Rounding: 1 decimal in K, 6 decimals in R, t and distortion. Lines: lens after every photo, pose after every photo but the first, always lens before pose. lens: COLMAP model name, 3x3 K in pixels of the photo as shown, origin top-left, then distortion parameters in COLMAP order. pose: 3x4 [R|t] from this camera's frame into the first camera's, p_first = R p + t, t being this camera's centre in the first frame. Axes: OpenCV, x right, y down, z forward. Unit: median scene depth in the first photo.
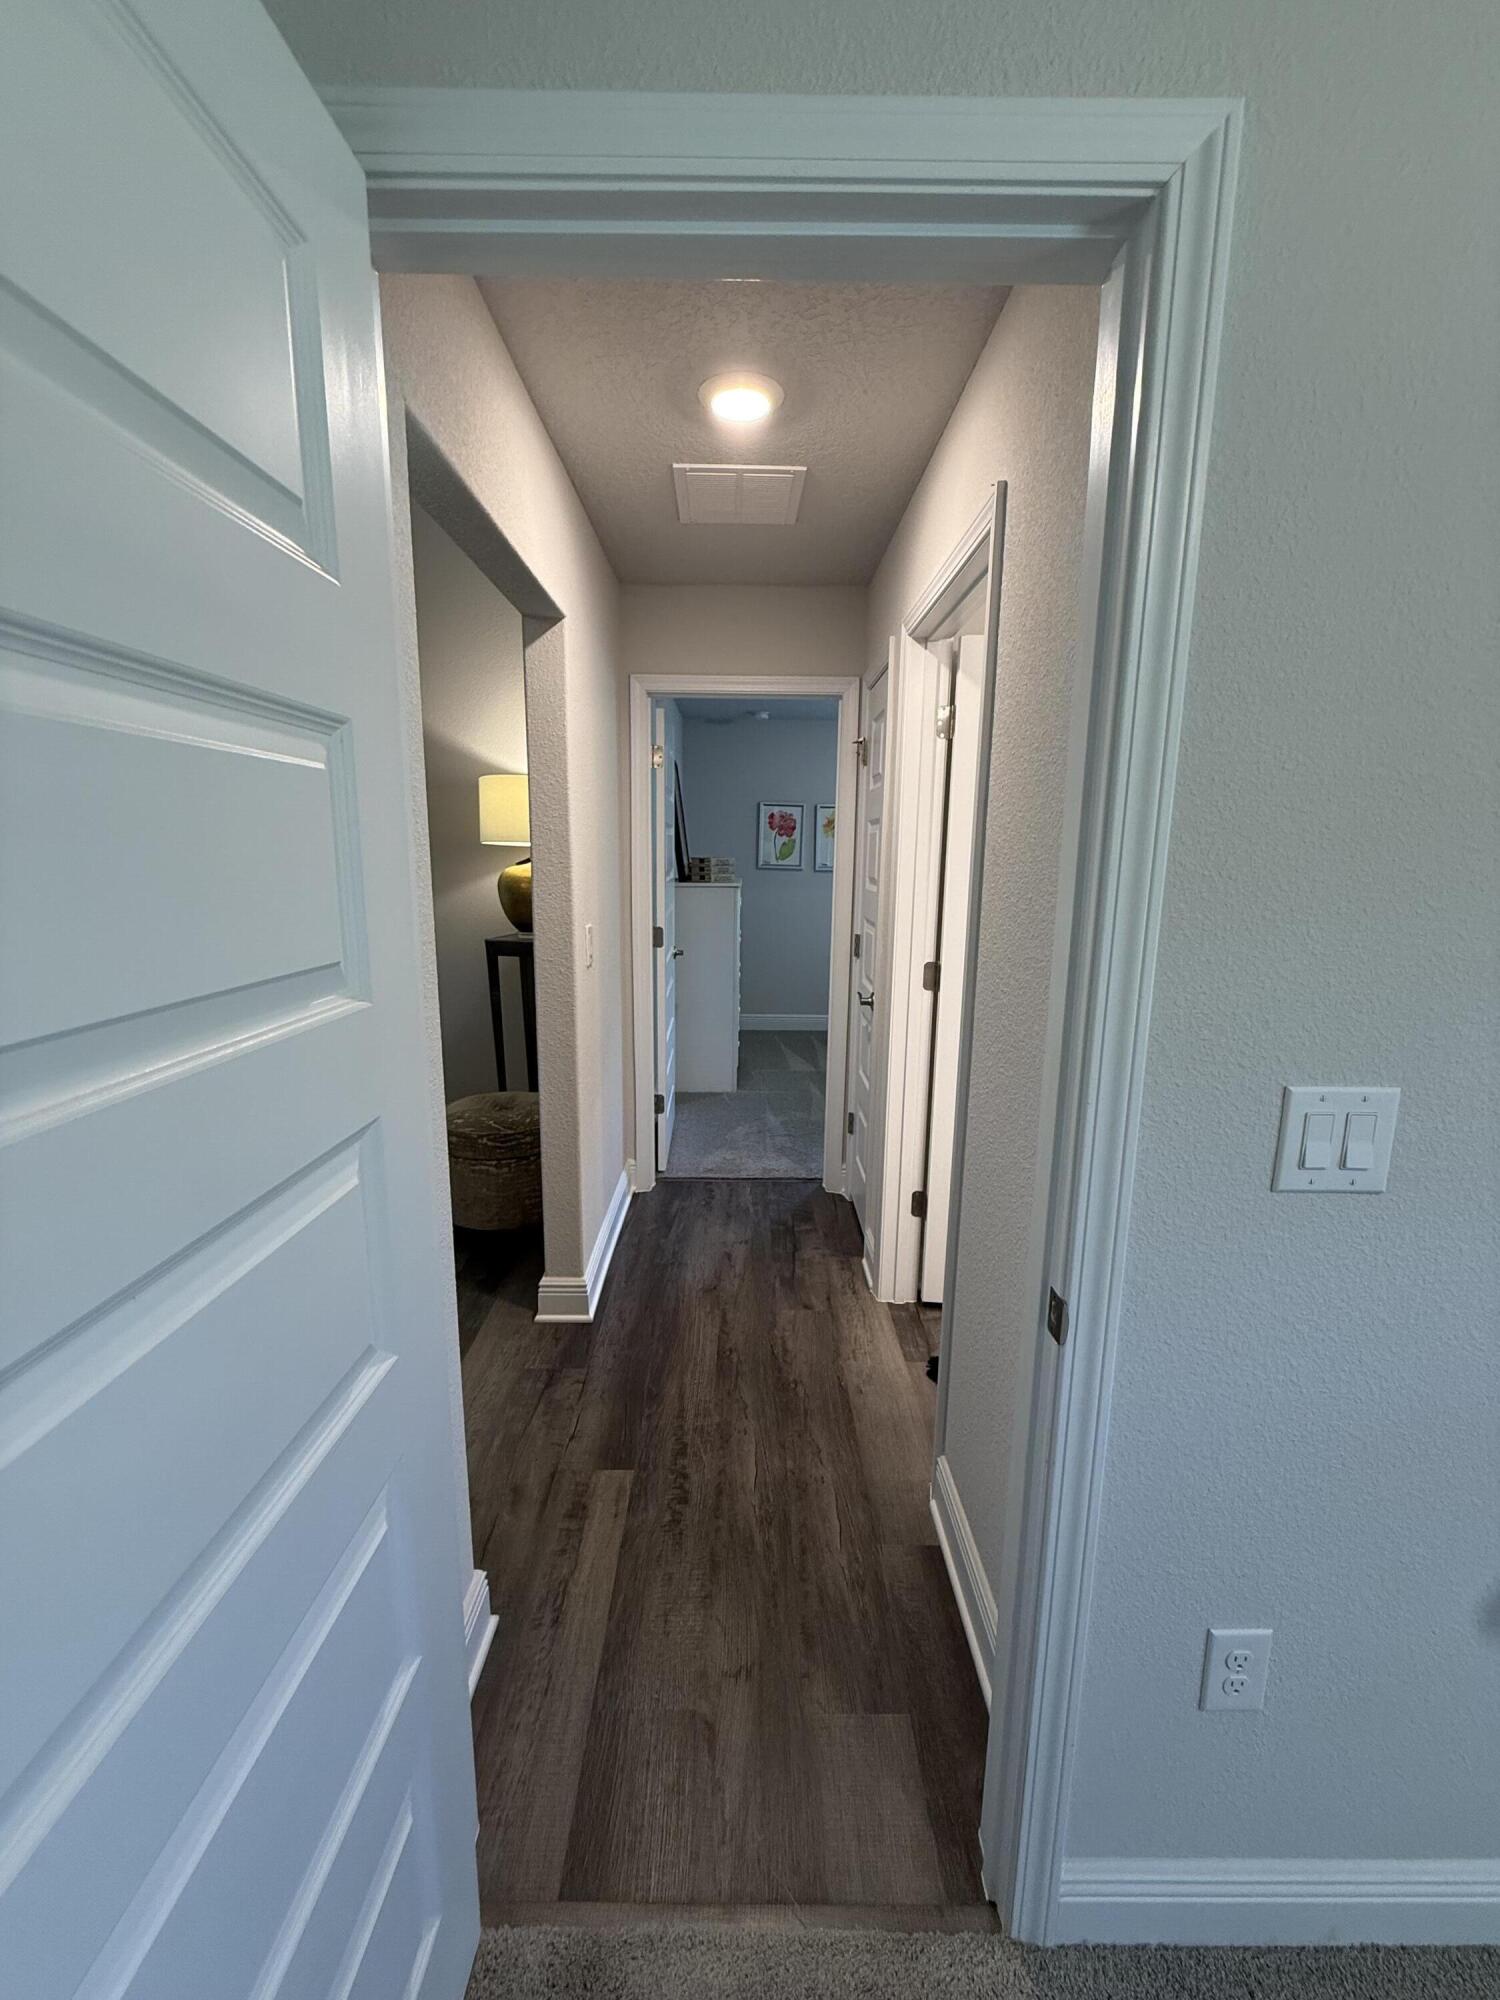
lens RADIAL K [[802.3, 0, 750.1], [0, 802.3, 996.3], [0, 0, 1]] dist [0.000577, -0.000021]
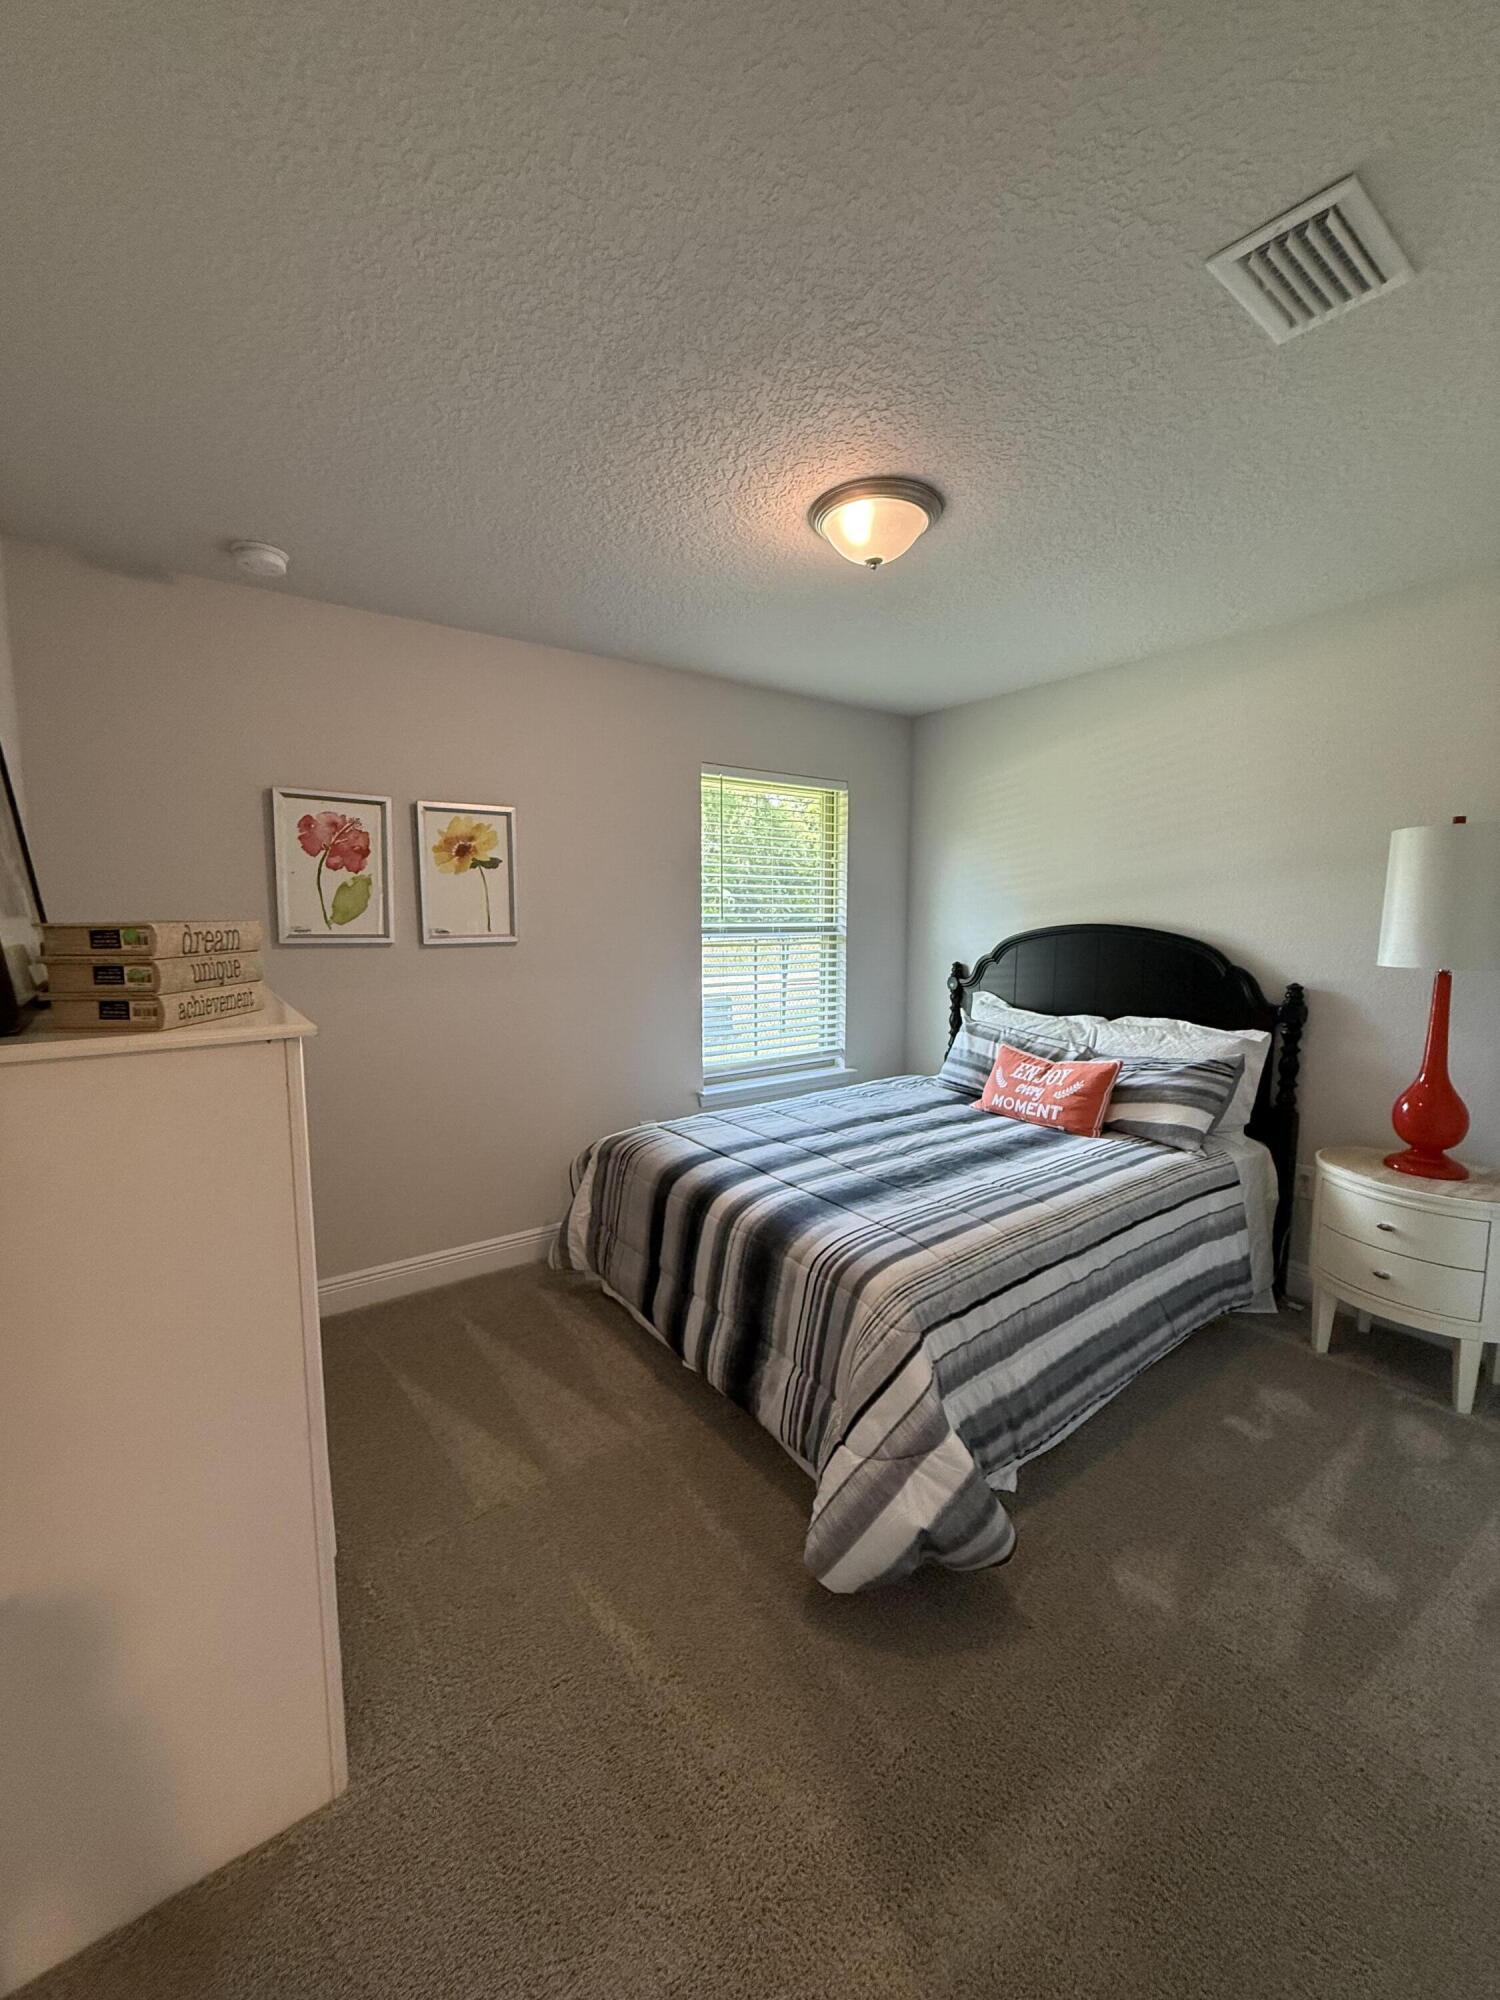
lens RADIAL K [[802.3, 0, 750.1], [0, 802.3, 996.3], [0, 0, 1]] dist [0.000577, -0.000021]
pose [[0.817251, -0.079582, 0.570760, -0.030916], [0.119233, 0.992339, -0.032362, -0.091293], [-0.563811, 0.094502, 0.820479, 0.526511]]
